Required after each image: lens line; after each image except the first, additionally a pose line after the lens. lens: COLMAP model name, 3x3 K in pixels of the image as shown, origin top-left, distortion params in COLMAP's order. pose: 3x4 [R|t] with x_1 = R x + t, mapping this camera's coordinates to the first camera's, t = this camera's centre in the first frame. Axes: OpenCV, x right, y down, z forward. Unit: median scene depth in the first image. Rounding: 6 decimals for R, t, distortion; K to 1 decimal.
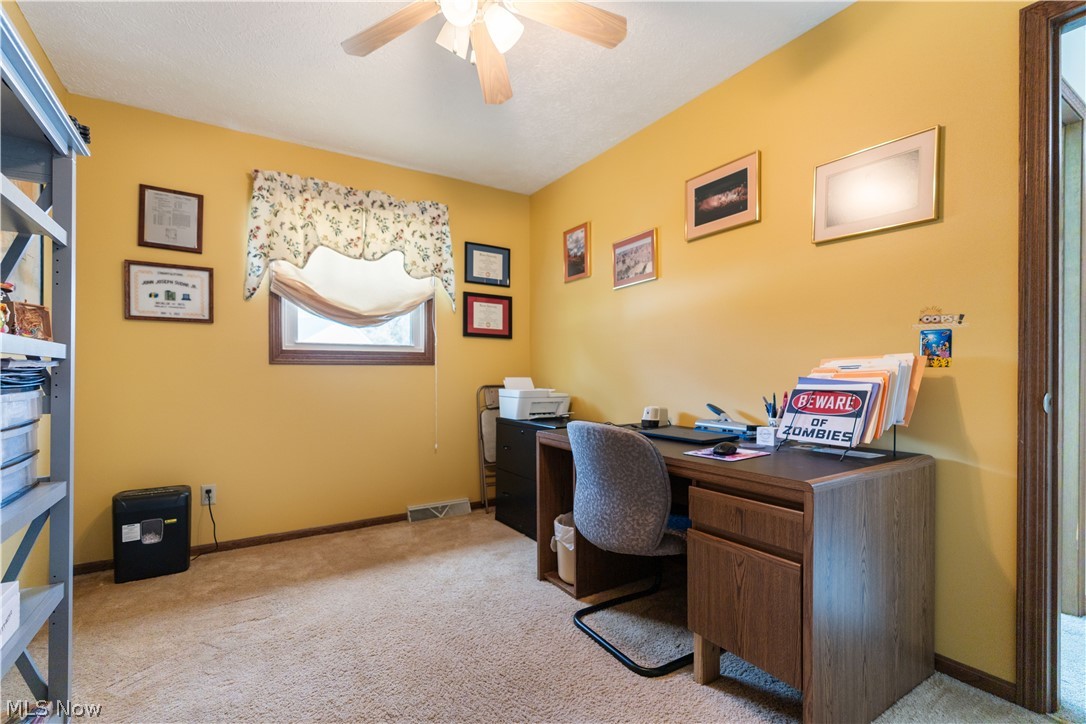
lens RADIAL K [[491.8, 0, 545.7], [0, 491.8, 378.2], [0, 0, 1]] dist [-0.004198, 0.000977]
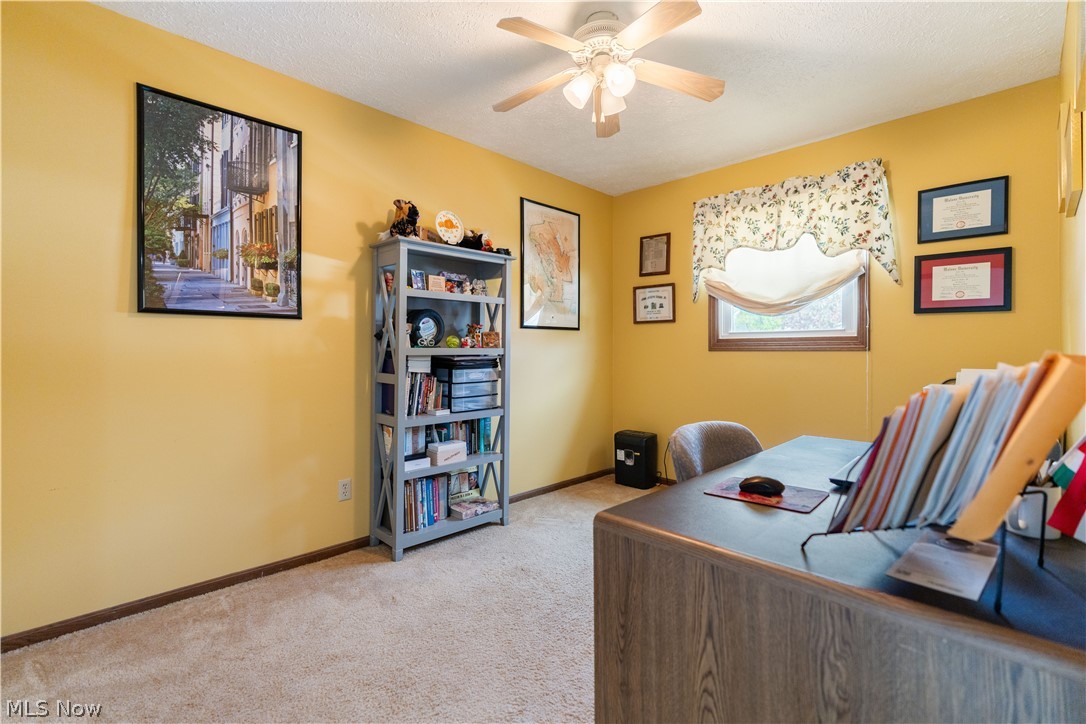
lens RADIAL K [[491.8, 0, 544.0], [0, 491.8, 353.2], [0, 0, 1]] dist [-0.004198, 0.000977]
pose [[0.214329, 0.006174, -0.976742, 0.534685], [-0.011263, 0.999929, 0.003849, -0.022084], [0.976697, 0.010176, 0.214384, 0.298379]]
